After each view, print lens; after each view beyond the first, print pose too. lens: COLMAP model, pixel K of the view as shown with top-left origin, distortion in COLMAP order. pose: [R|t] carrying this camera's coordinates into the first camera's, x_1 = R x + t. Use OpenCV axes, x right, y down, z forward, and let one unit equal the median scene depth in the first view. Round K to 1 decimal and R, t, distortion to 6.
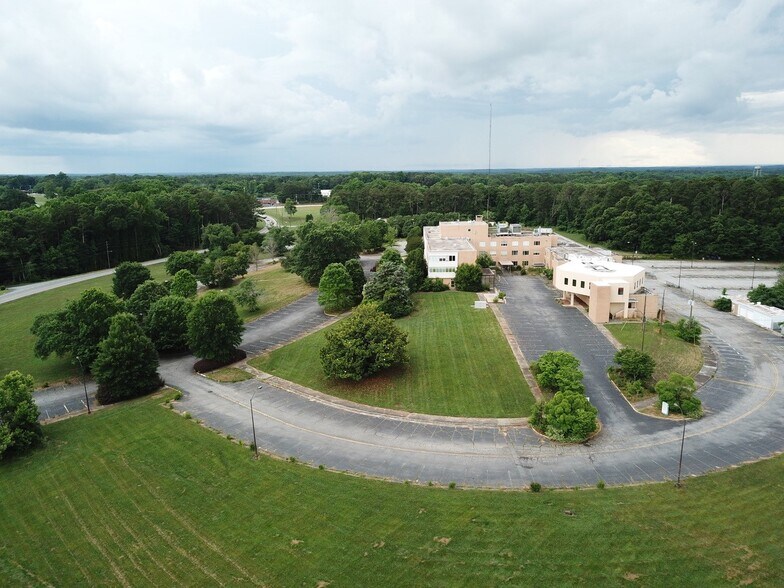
lens RADIAL K [[598.6, 0, 397.6], [0, 598.6, 291.9], [0, 0, 1]] dist [0.006260, -0.008284]
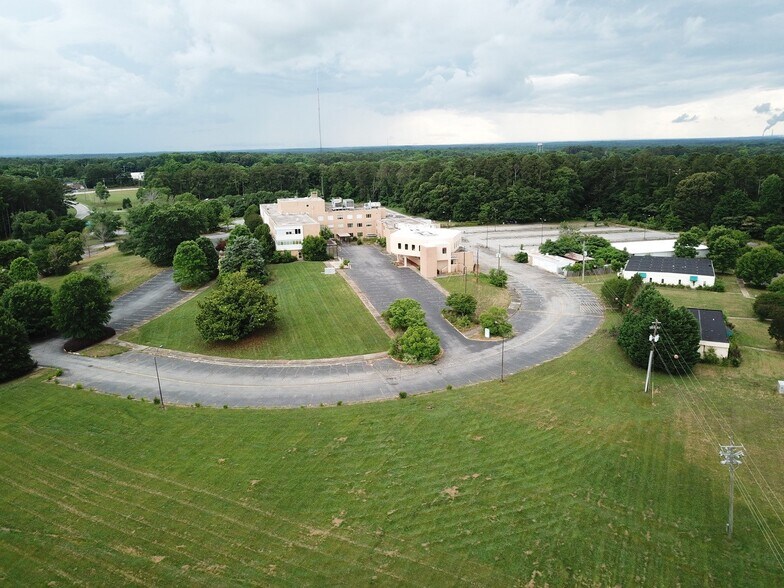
lens RADIAL K [[598.6, 0, 396.3], [0, 598.6, 314.6], [0, 0, 1]] dist [0.006260, -0.008284]
pose [[0.953763, -0.090648, 0.286566, -0.054283], [0.070869, 0.994378, 0.078677, 0.018448], [-0.292087, -0.054730, 0.954825, -0.088103]]
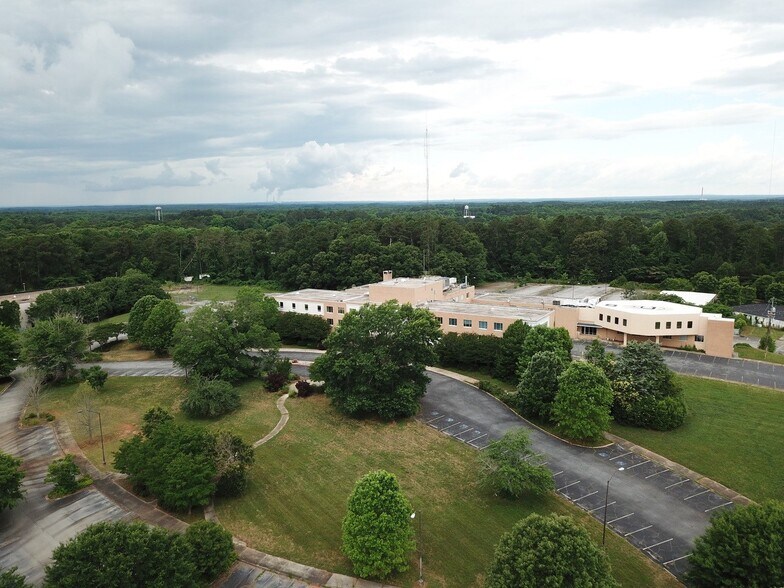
lens RADIAL K [[598.6, 0, 396.6], [0, 598.6, 292.8], [0, 0, 1]] dist [0.006260, -0.008284]
pose [[0.496323, -0.127804, 0.858679, -0.555645], [0.182205, 0.982409, 0.040904, -0.138804], [-0.848802, 0.136154, 0.510879, 0.647093]]
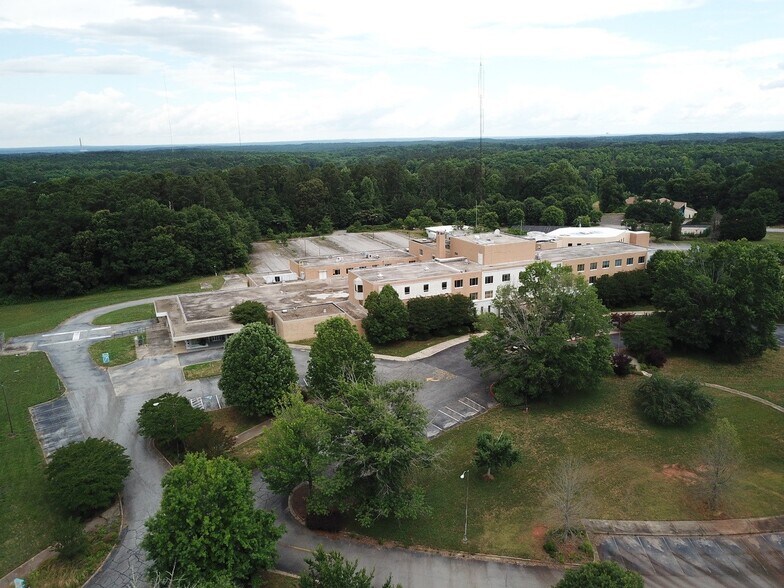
lens RADIAL K [[598.6, 0, 394.1], [0, 598.6, 301.5], [0, 0, 1]] dist [0.006260, -0.008284]
pose [[-0.409662, -0.218224, 0.885752, -0.468984], [0.212746, 0.921338, 0.325386, -0.299340], [-0.887083, 0.321738, -0.331010, 1.377922]]
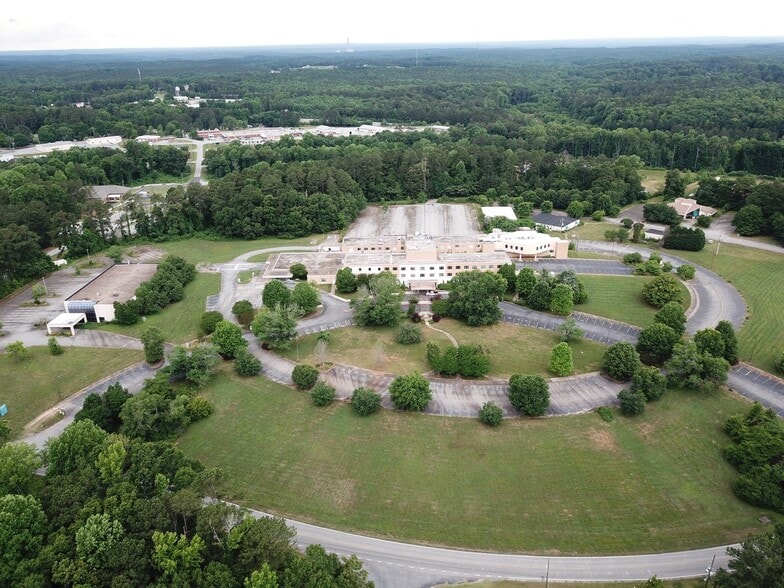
lens RADIAL K [[598.6, 0, 393.2], [0, 598.6, 296.2], [0, 0, 1]] dist [0.006260, -0.008284]
pose [[-0.021190, -0.379028, 0.925142, -1.170829], [0.220065, 0.900887, 0.374131, -0.530979], [-0.975255, 0.211519, 0.064321, 1.025743]]
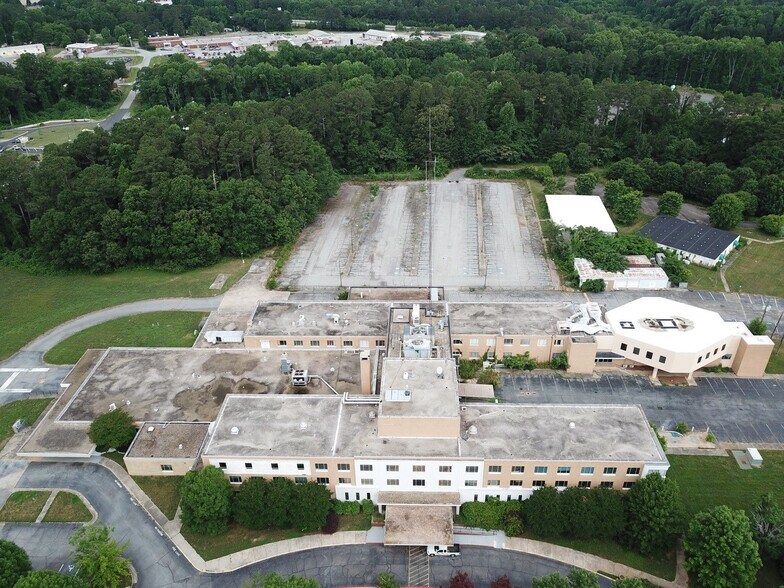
lens RADIAL K [[598.6, 0, 394.6], [0, 598.6, 299.8], [0, 0, 1]] dist [0.006260, -0.008284]
pose [[0.019986, -0.514040, 0.857533, -0.288227], [0.220178, 0.838911, 0.497745, -0.438973], [-0.975255, 0.178862, 0.129946, 0.967114]]
